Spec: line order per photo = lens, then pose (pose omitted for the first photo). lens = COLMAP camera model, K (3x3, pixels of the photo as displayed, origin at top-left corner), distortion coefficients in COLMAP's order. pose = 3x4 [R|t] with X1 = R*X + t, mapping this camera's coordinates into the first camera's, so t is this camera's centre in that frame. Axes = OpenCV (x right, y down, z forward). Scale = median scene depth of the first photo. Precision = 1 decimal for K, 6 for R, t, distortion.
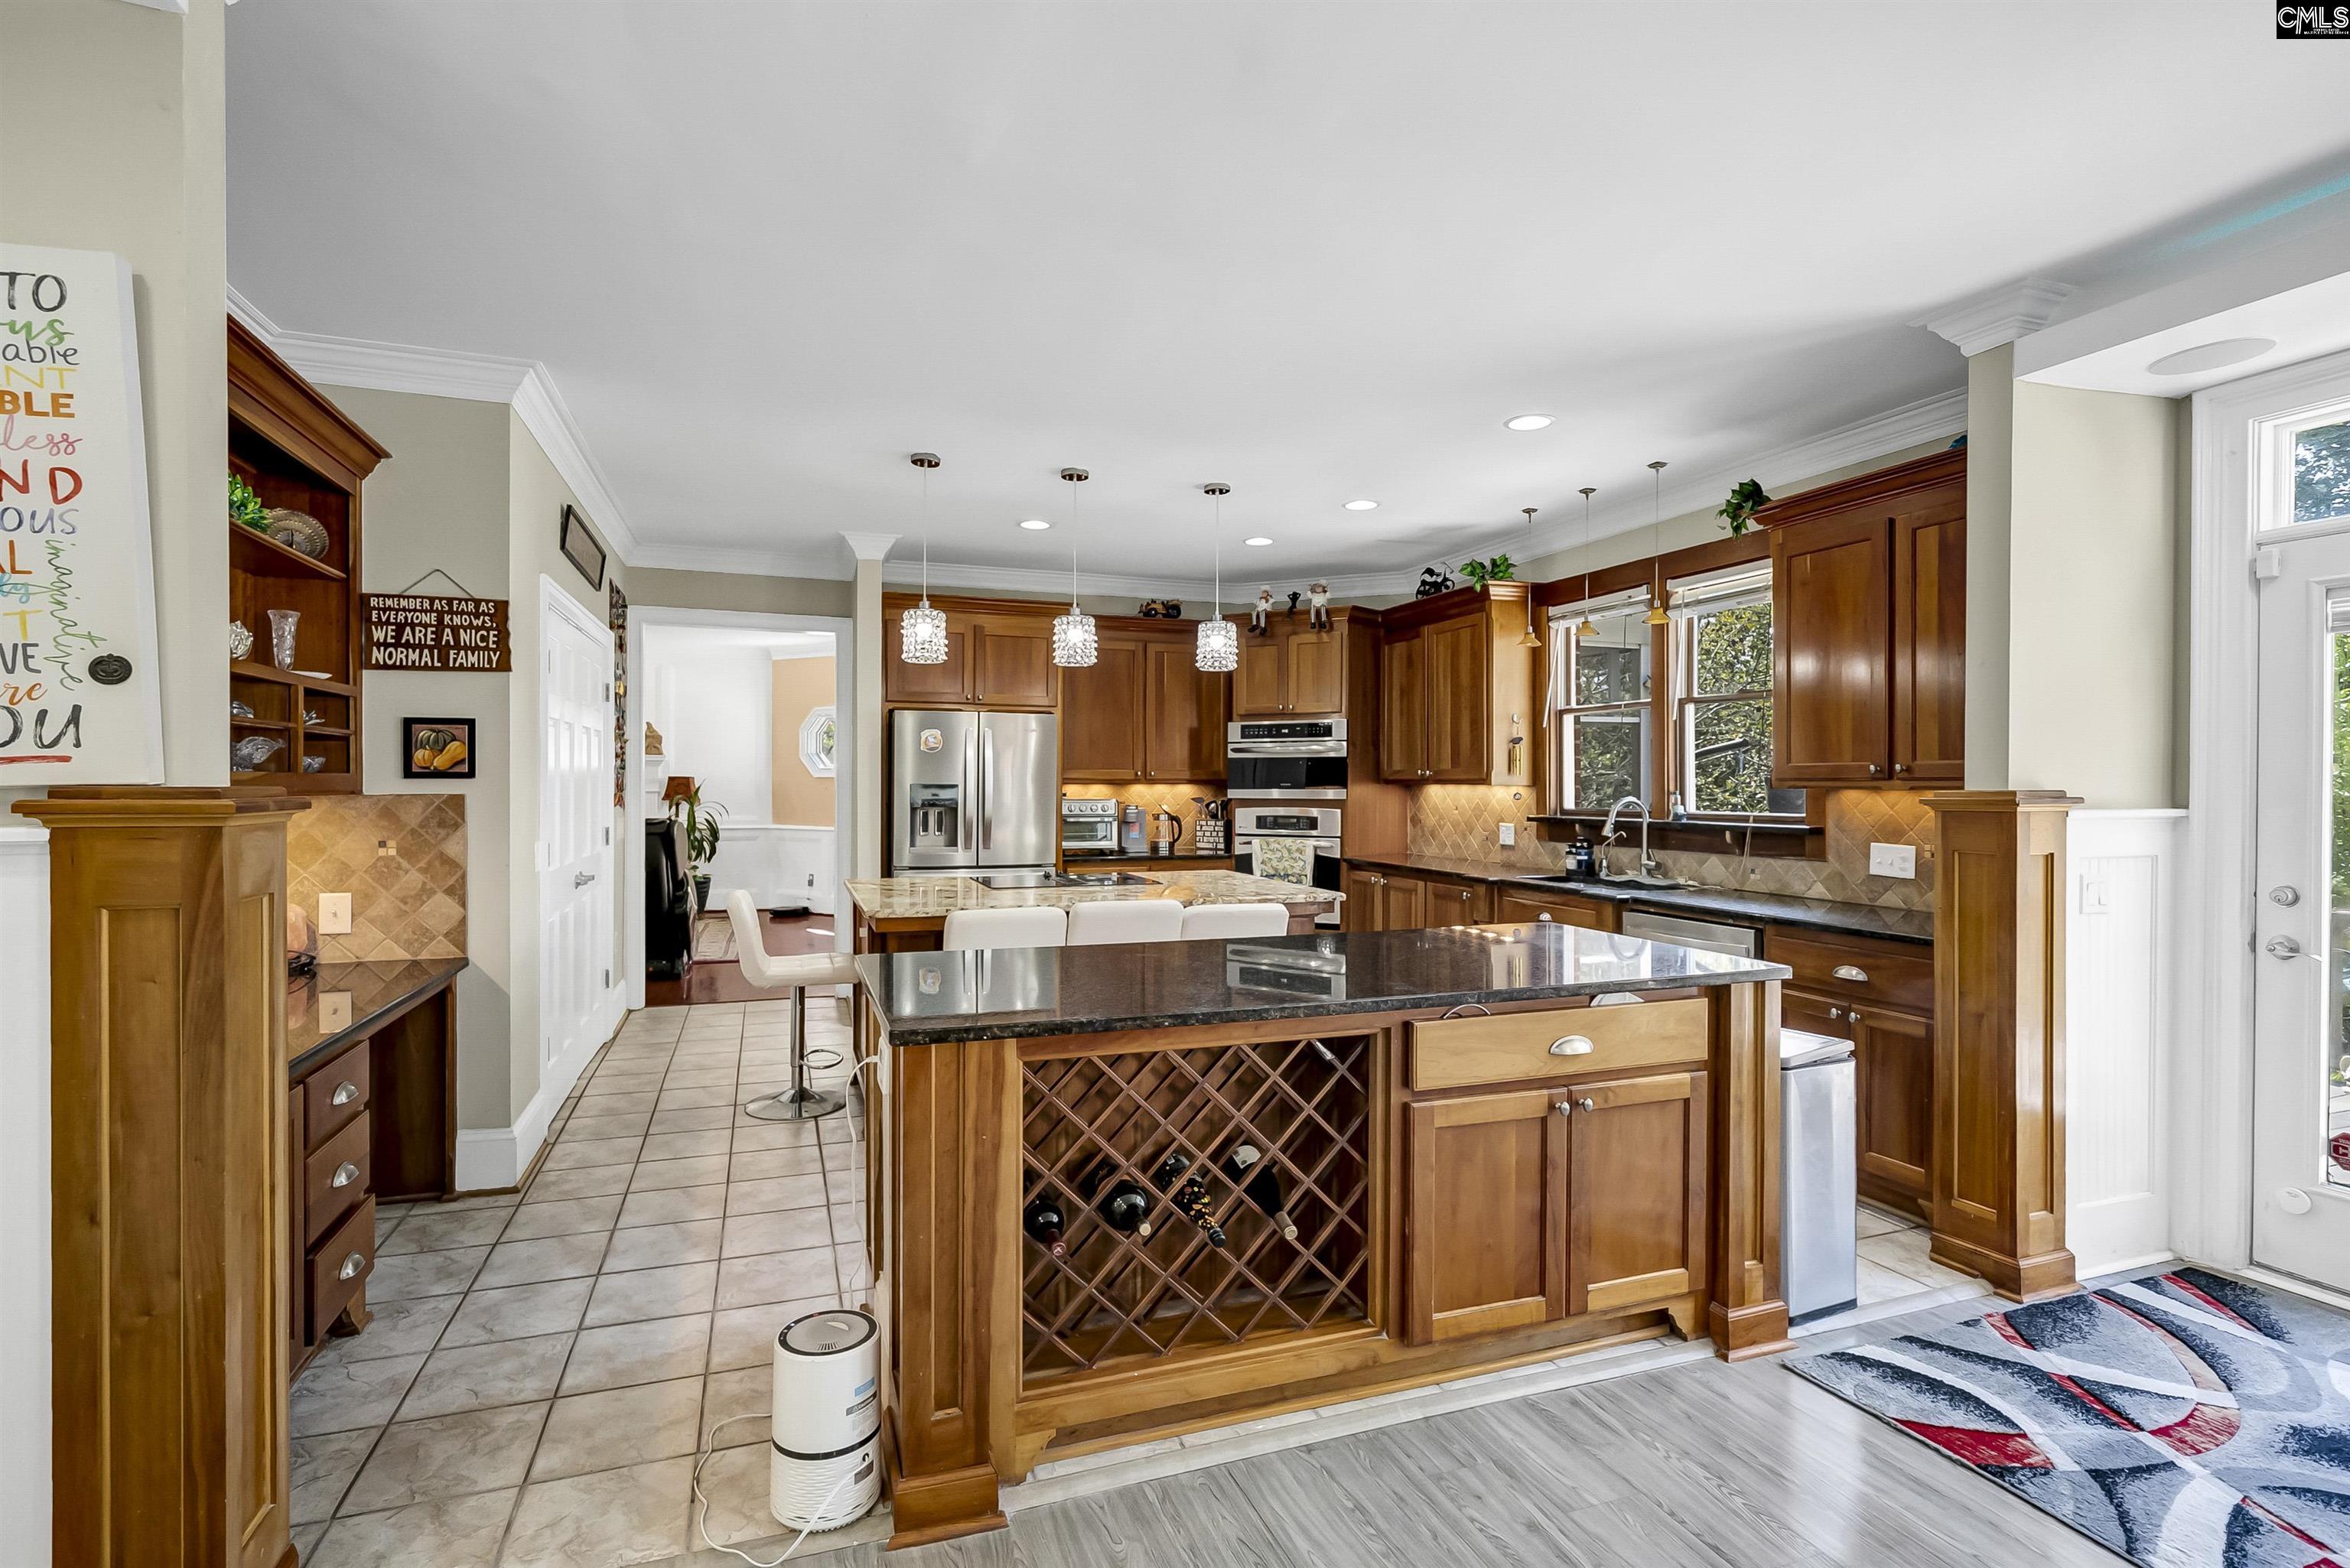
lens RADIAL K [[964.3, 0, 1118.5], [0, 964.3, 780.7], [0, 0, 1]] dist [-0.007591, 0.003192]
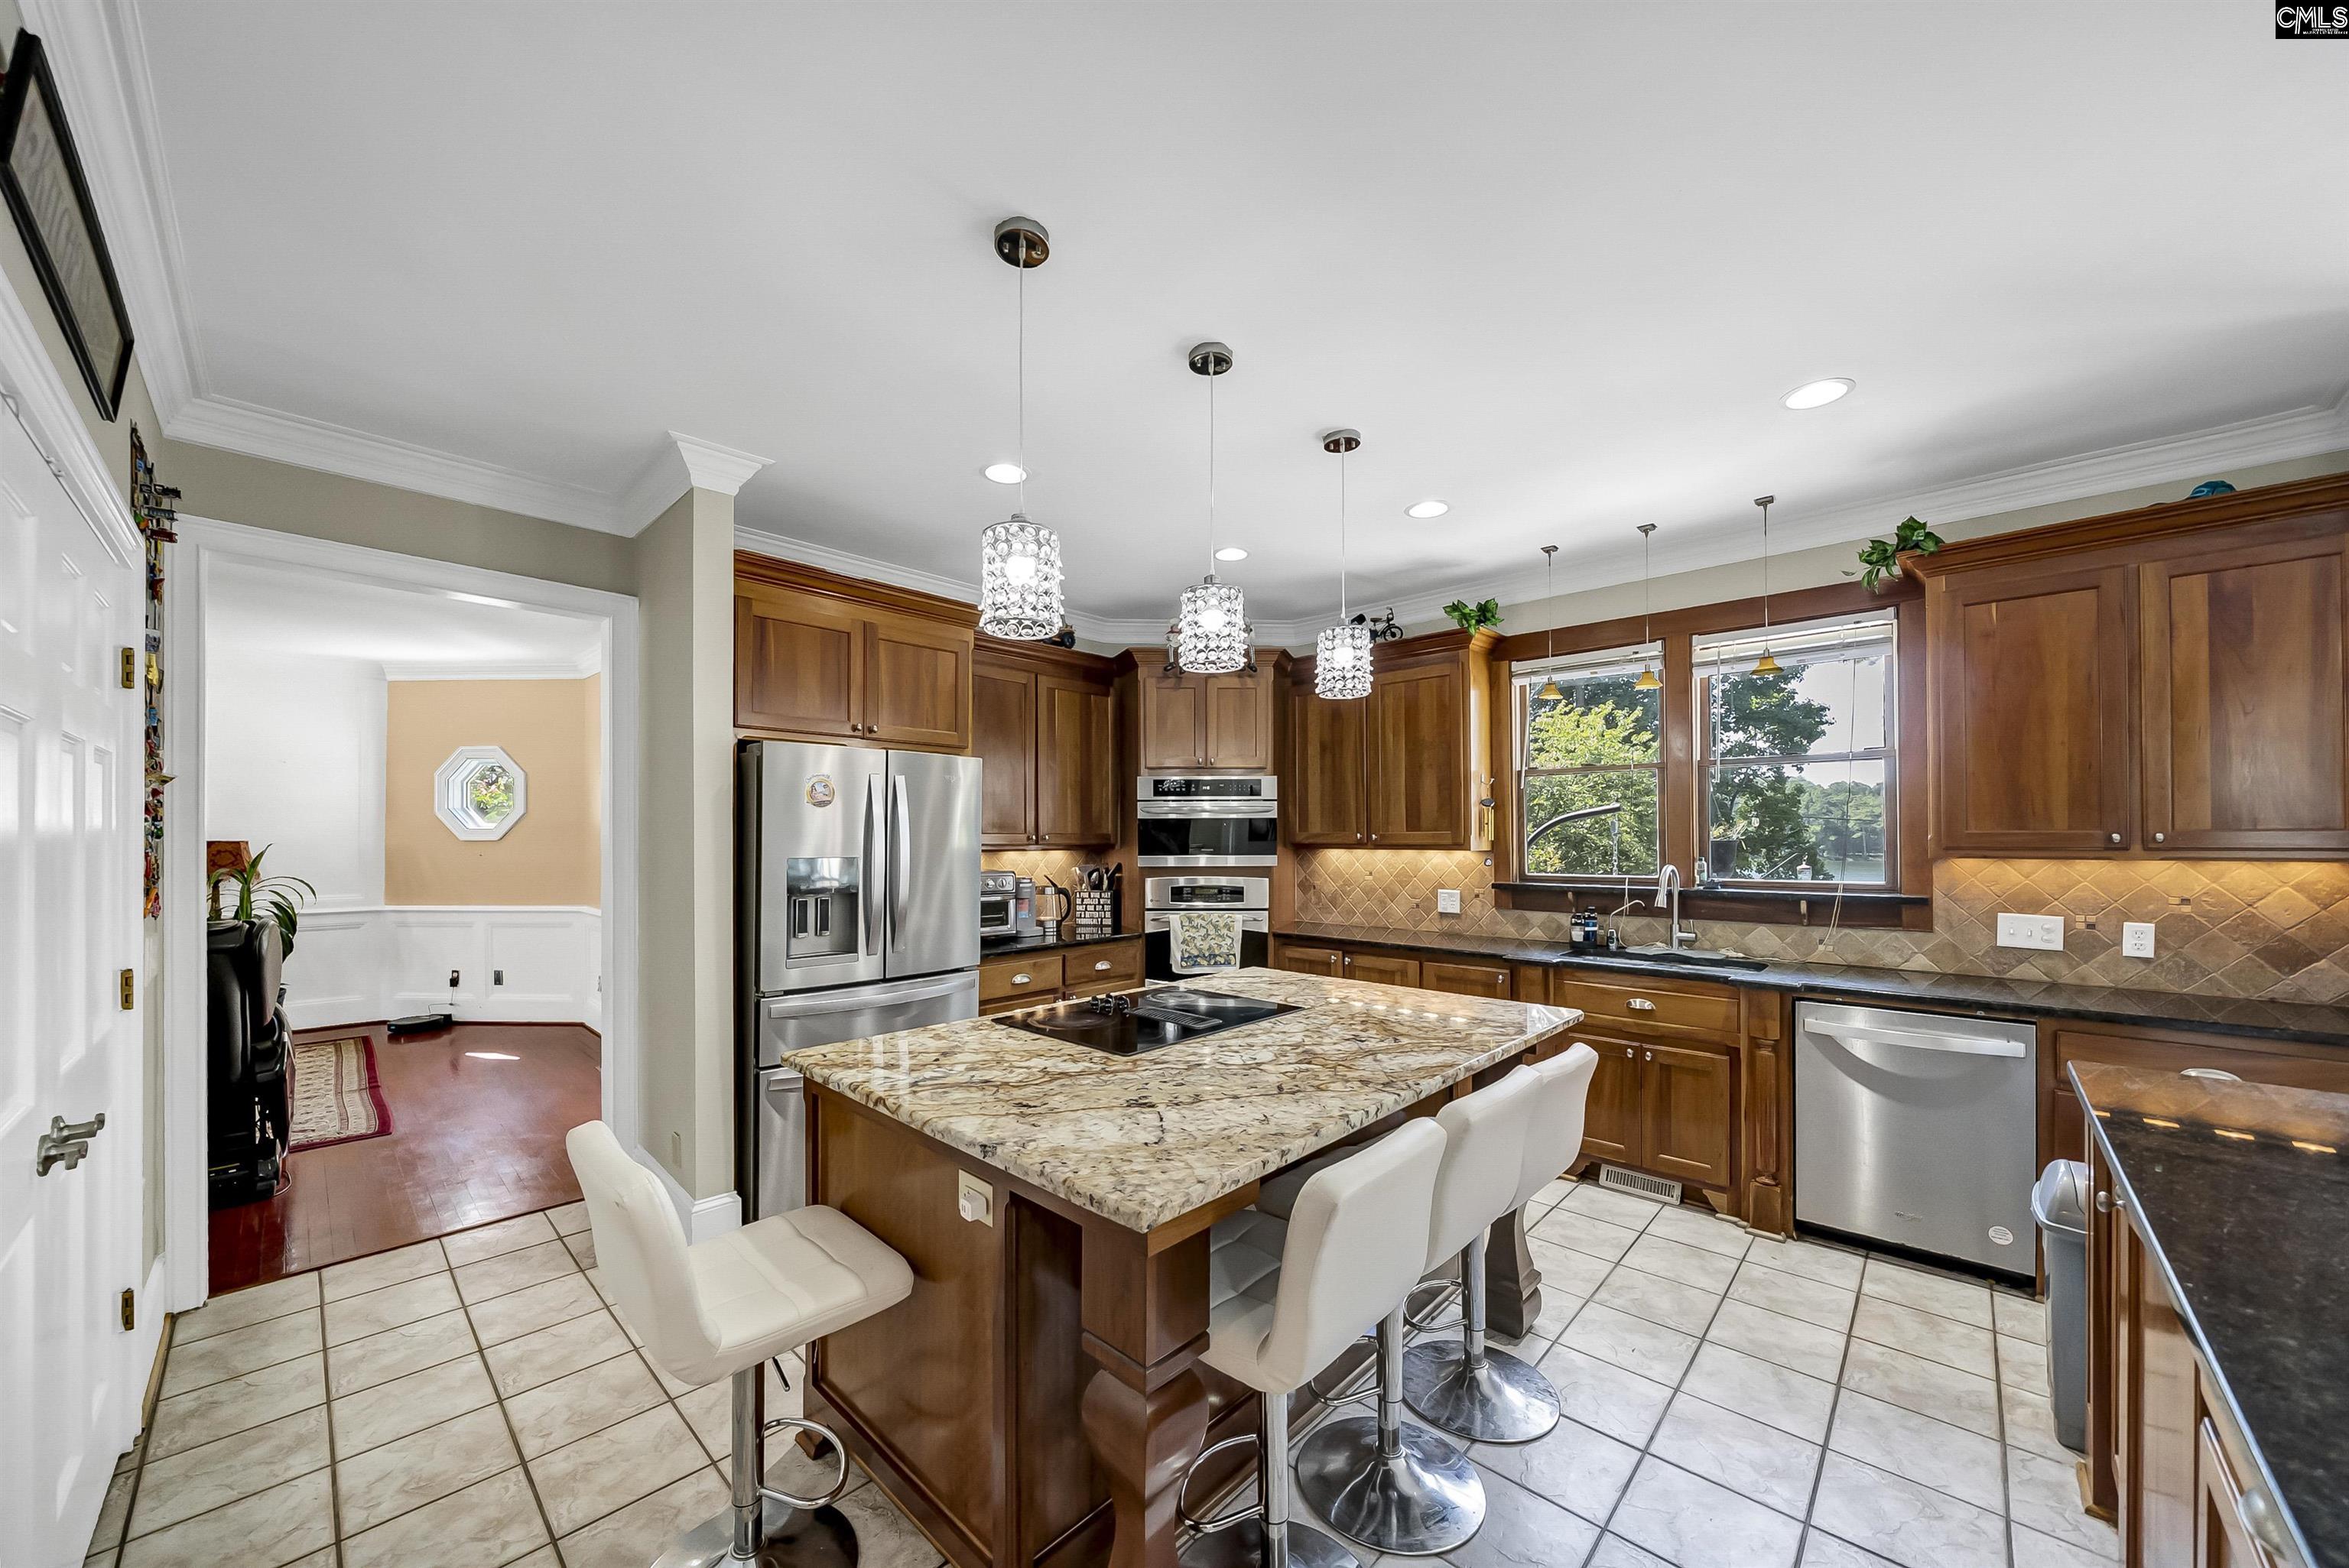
lens RADIAL K [[834.1, 0, 1115.2], [0, 834.1, 829.9], [0, 0, 1]] dist [-0.009196, -0.000369]
pose [[0.909916, -0.000562, 0.414792, -0.229293], [0.003692, 0.999970, -0.006746, -0.010250], [-0.414776, 0.007670, 0.909891, 0.390631]]
